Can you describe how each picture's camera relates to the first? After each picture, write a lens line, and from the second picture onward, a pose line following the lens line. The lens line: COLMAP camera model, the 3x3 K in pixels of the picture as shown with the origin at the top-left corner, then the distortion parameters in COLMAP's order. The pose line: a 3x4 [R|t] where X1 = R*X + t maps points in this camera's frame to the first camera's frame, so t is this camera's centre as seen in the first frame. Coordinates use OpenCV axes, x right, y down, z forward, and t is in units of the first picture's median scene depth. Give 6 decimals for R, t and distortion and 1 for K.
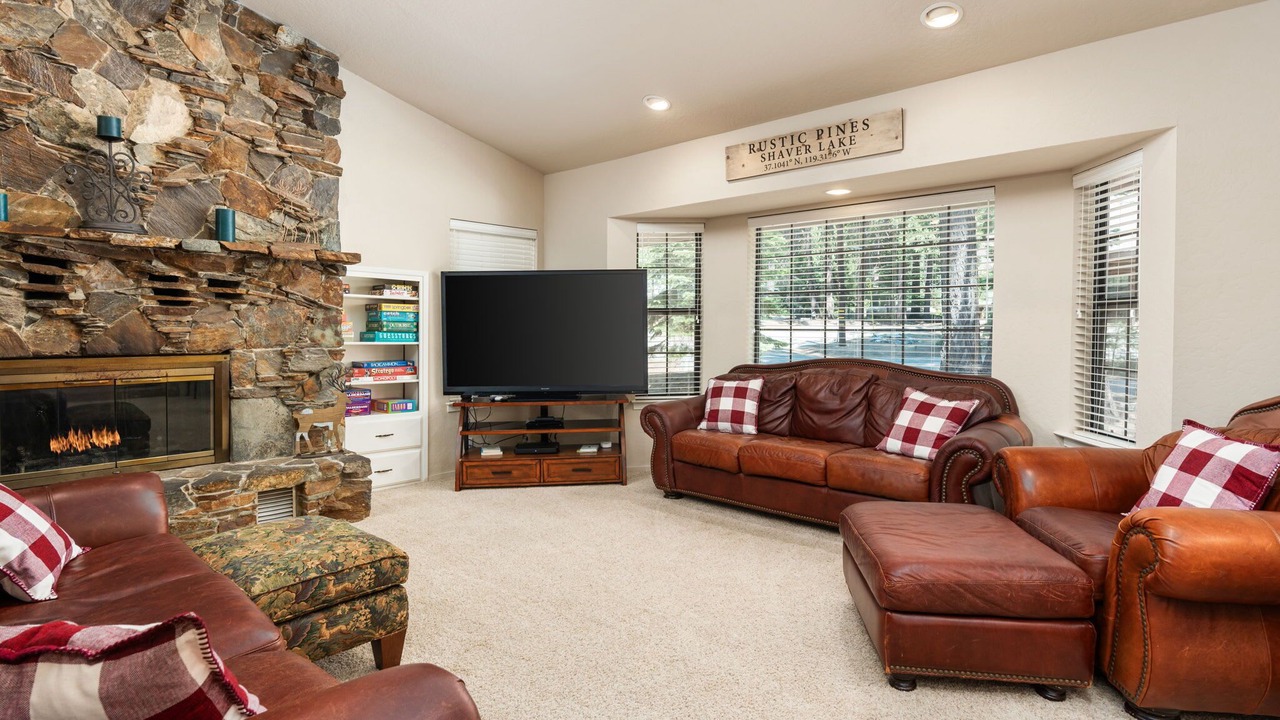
lens RADIAL K [[629.1, 0, 644.5], [0, 629.1, 344.4], [0, 0, 1]] dist [-0.004646, 0.000231]
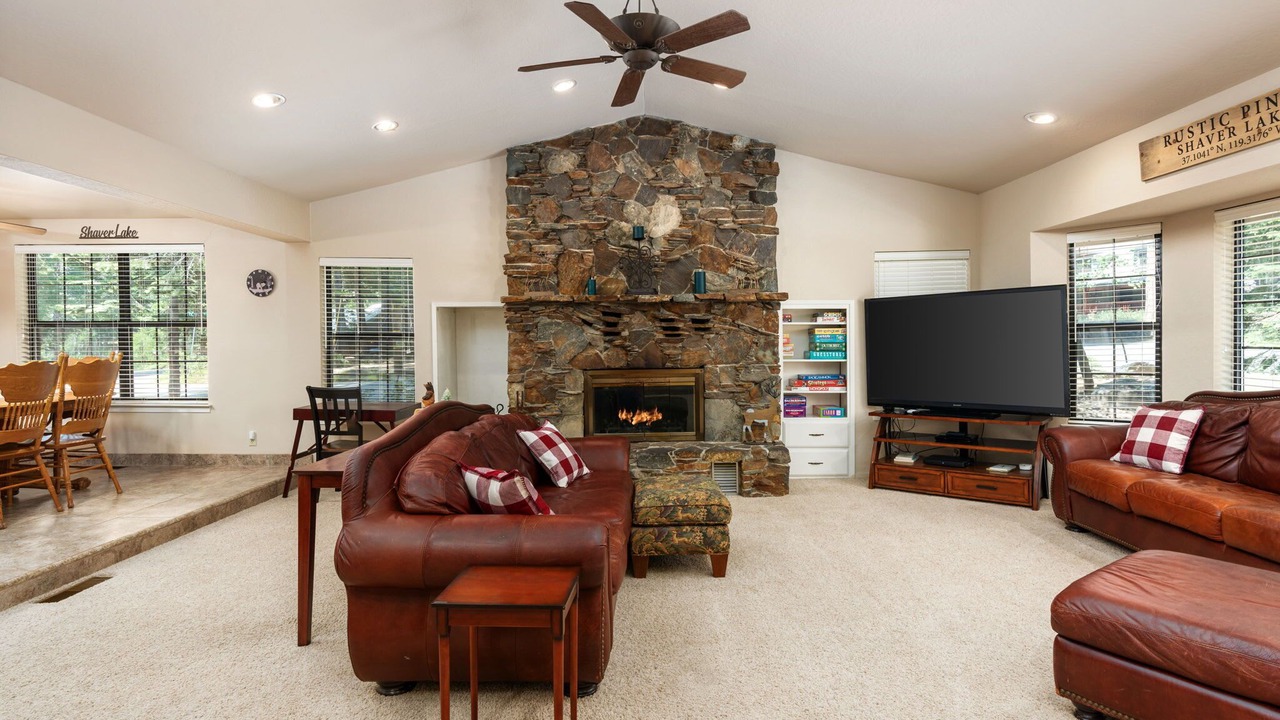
lens RADIAL K [[577.5, 0, 638.4], [0, 577.5, 356.6], [0, 0, 1]] dist [-0.003760, 0.000576]
pose [[0.696168, 0.003248, -0.717872, 0.215232], [-0.002601, 0.999995, 0.002003, -0.014573], [0.717874, 0.000473, 0.696173, -0.062655]]
